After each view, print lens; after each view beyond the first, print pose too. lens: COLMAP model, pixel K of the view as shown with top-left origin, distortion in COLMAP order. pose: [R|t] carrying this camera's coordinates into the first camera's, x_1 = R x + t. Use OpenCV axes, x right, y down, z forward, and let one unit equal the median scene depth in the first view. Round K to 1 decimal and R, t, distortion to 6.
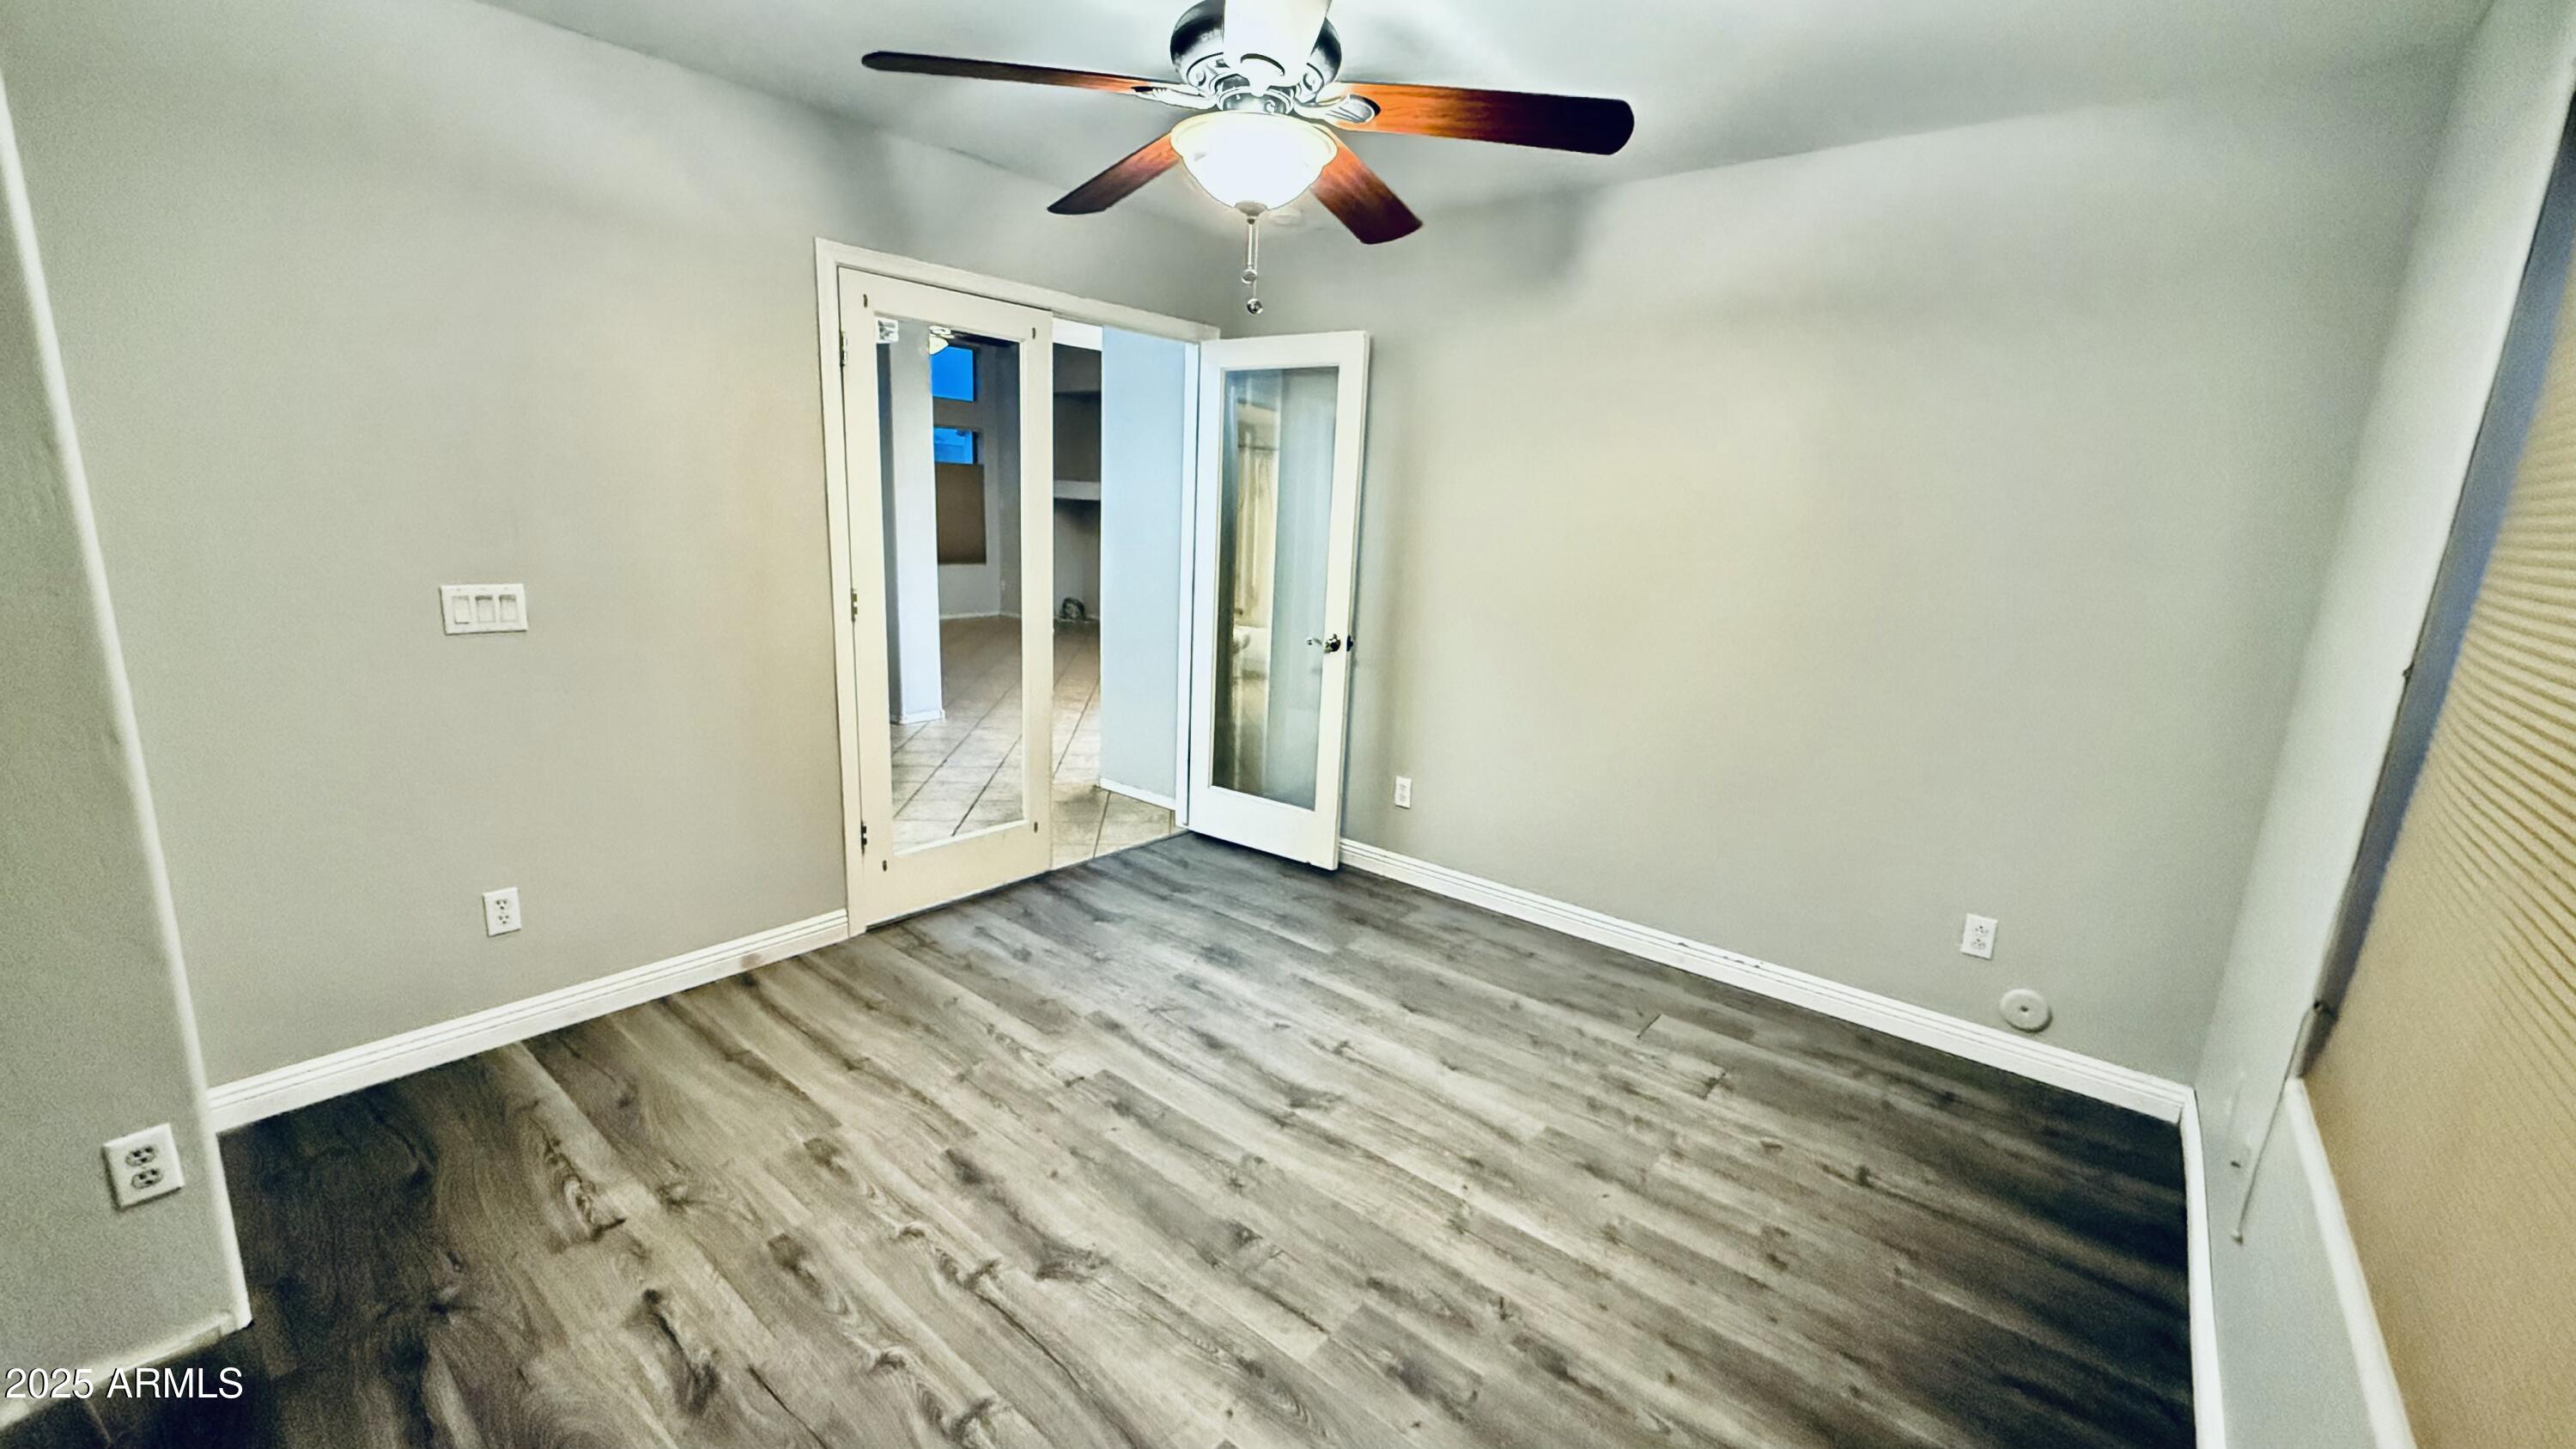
lens RADIAL K [[1038.6, 0, 1280.9], [0, 1038.6, 725.7], [0, 0, 1]] dist [0.002639, 0.000230]
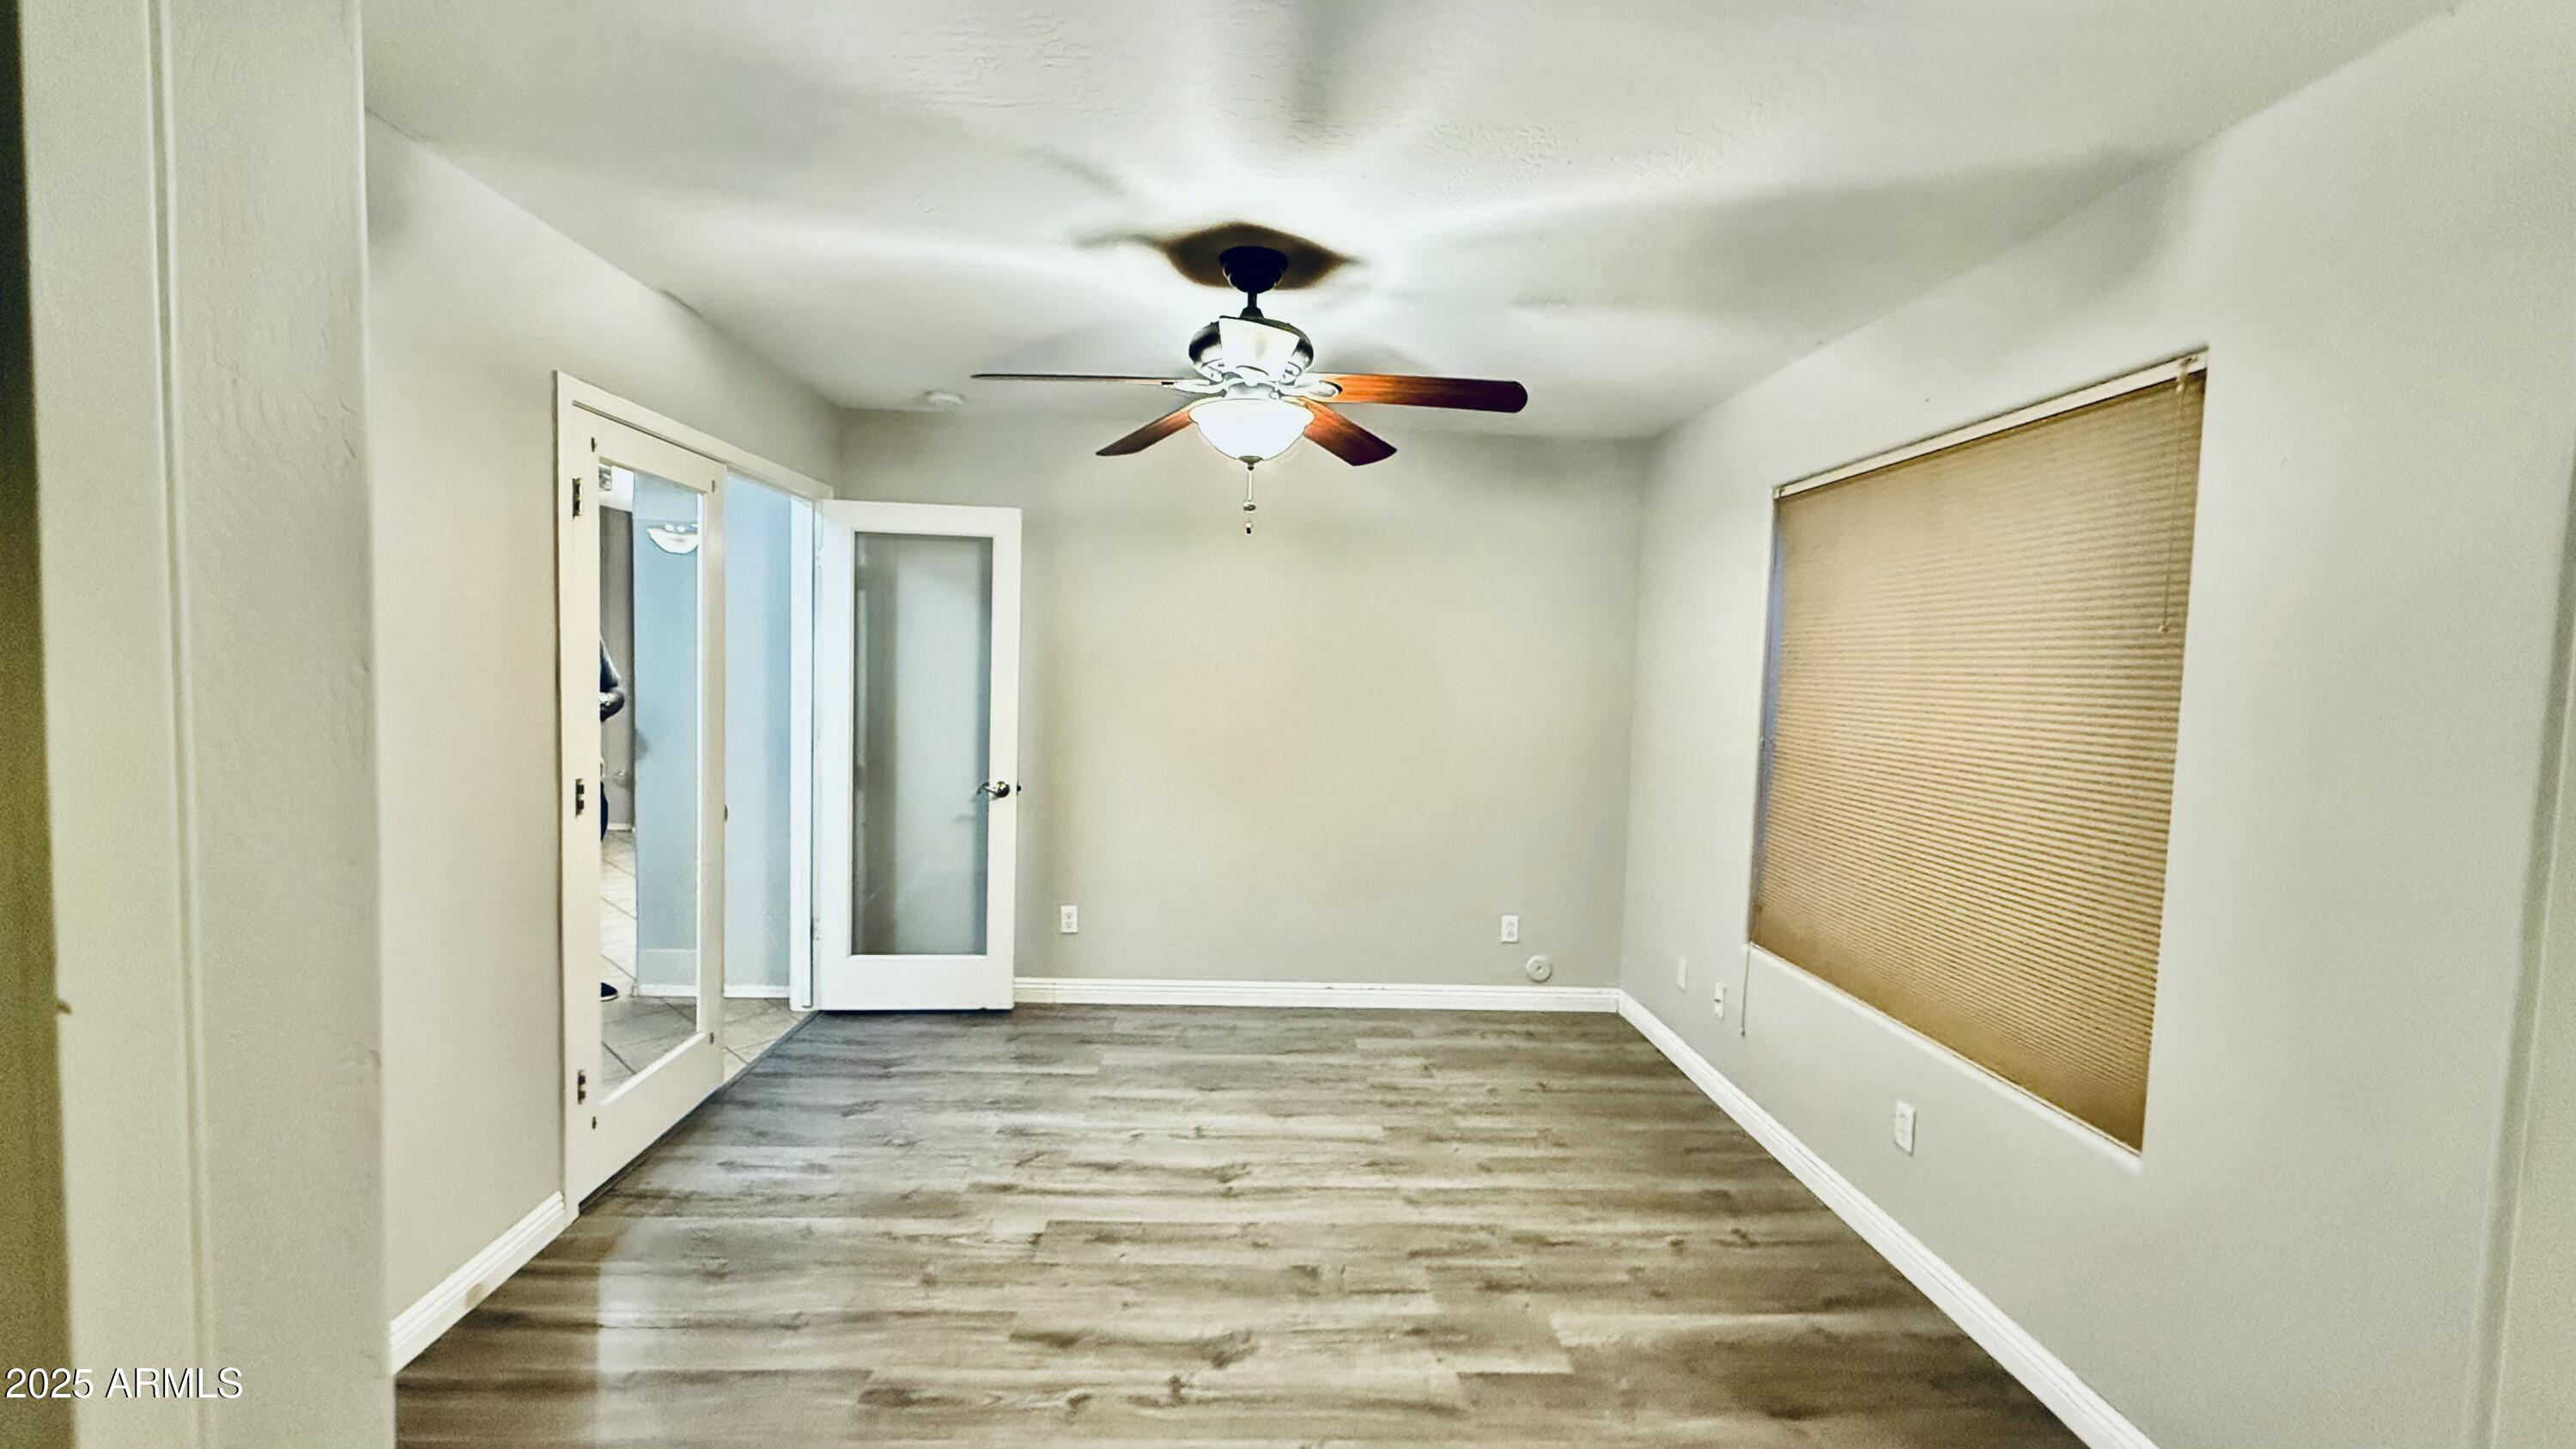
lens RADIAL K [[1038.6, 0, 1284.7], [0, 1038.6, 725.9], [0, 0, 1]] dist [0.002639, 0.000230]
pose [[0.737305, -0.060023, 0.672888, -0.623338], [0.142650, 0.987419, -0.068227, -0.042828], [-0.660327, 0.146292, 0.736592, 0.024927]]
